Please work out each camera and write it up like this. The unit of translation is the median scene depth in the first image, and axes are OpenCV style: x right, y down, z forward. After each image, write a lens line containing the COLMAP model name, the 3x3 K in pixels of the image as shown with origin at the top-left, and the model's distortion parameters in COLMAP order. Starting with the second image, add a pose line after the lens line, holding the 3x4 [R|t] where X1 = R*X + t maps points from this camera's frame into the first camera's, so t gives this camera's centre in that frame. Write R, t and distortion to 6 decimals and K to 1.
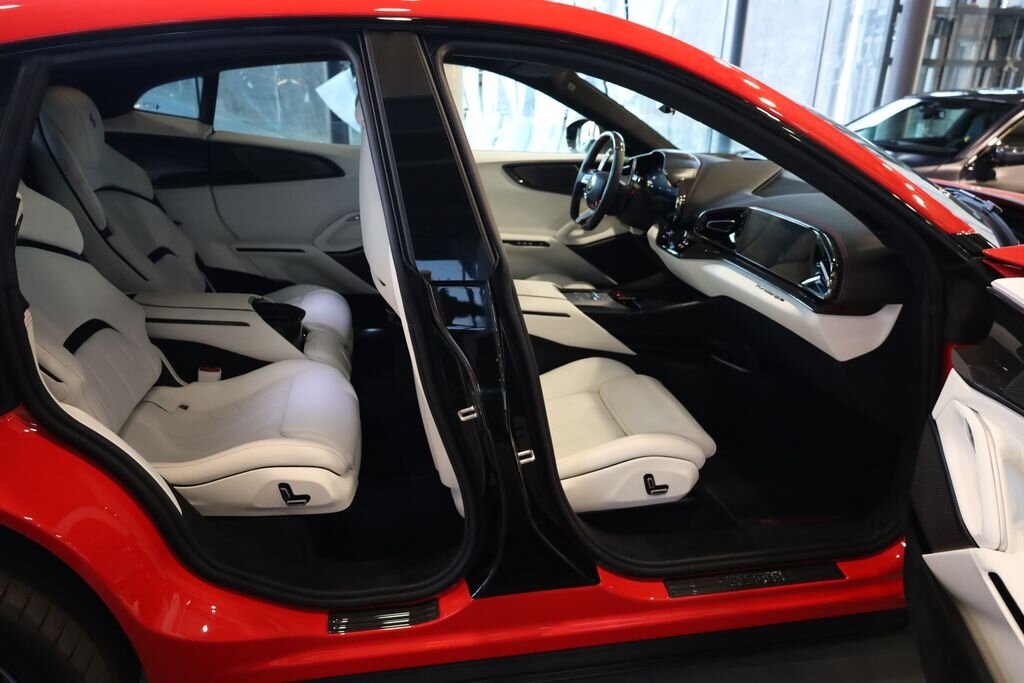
lens RADIAL K [[702.6, 0, 512.8], [0, 702.6, 341.7], [0, 0, 1]] dist [-0.005108, -0.005248]
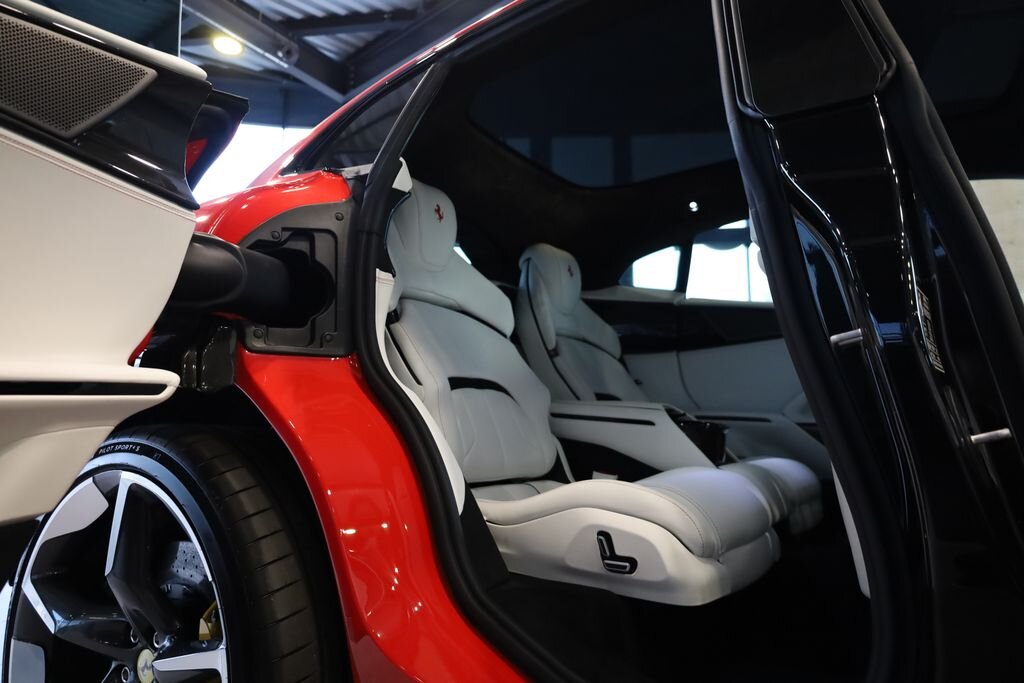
lens RADIAL K [[702.6, 0, 512.2], [0, 702.6, 341.2], [0, 0, 1]] dist [-0.005108, -0.005248]
pose [[0.725628, -0.106649, -0.679772, 0.077636], [-0.237309, 0.888515, -0.392716, 0.254608], [0.645871, 0.446281, 0.619422, 0.329476]]
